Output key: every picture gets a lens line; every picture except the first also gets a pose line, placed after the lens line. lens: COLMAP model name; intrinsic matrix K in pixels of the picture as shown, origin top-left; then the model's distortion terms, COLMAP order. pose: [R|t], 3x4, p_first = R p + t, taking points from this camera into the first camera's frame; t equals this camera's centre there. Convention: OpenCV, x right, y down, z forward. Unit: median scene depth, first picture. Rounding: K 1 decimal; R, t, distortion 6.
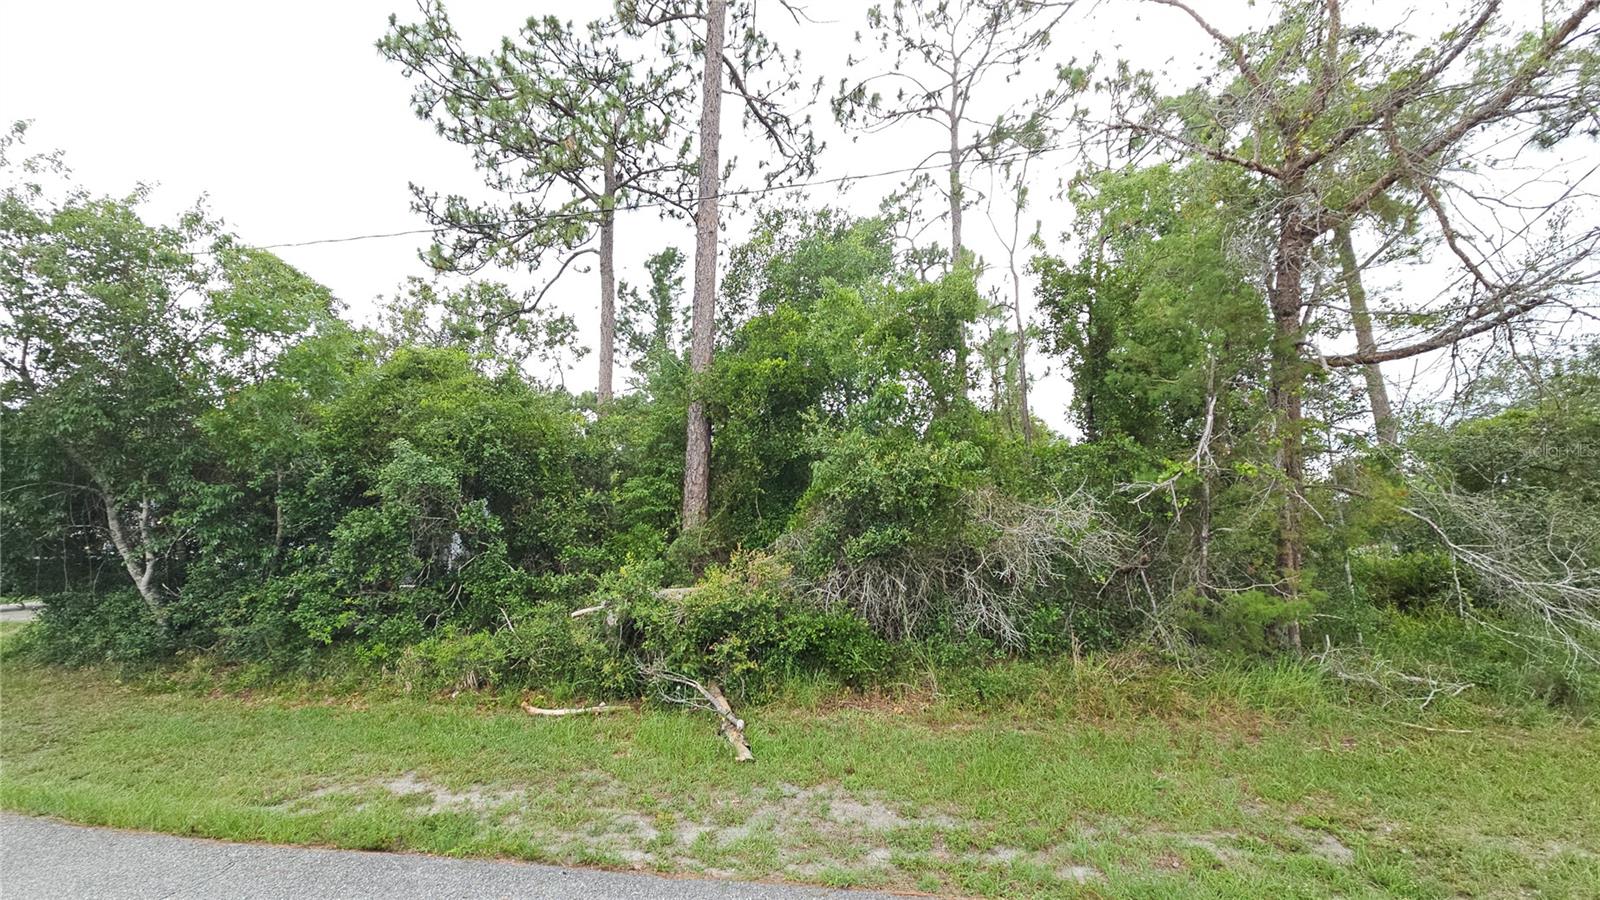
lens RADIAL K [[583.7, 0, 800.0], [0, 583.7, 450.0], [0, 0, 1]] dist [0.000406, -0.006477]
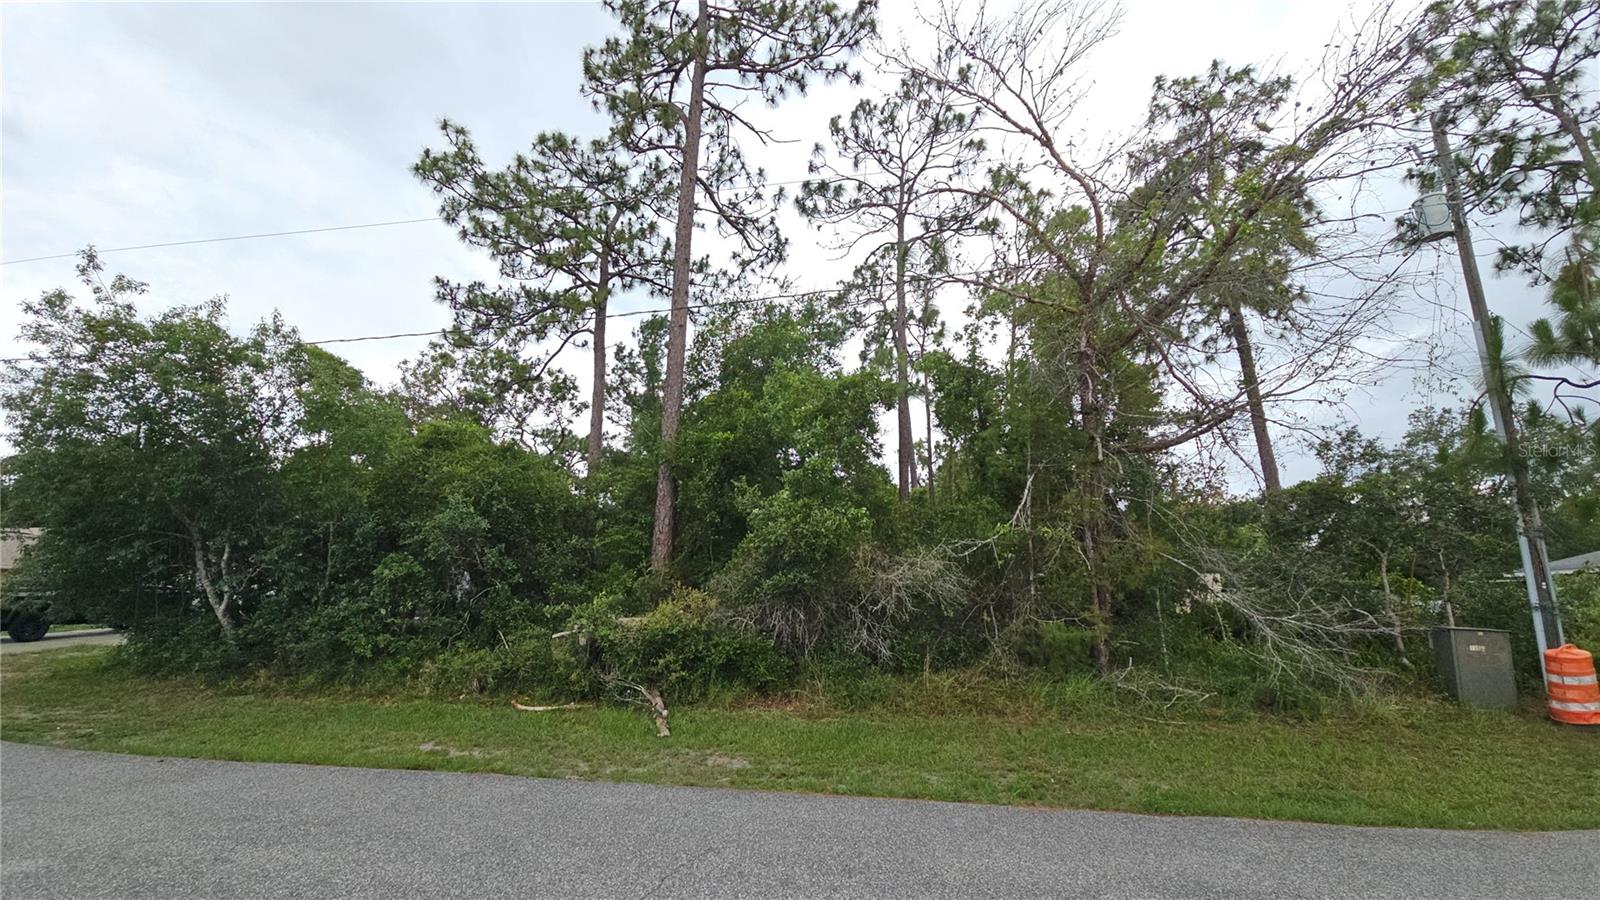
lens RADIAL K [[583.7, 0, 800.0], [0, 583.7, 450.0], [0, 0, 1]] dist [0.000406, -0.006477]
pose [[0.999943, 0.004292, -0.009758, 0.149224], [-0.004876, 0.998148, -0.060642, -0.050381], [0.009480, 0.060686, 0.998112, -0.279394]]
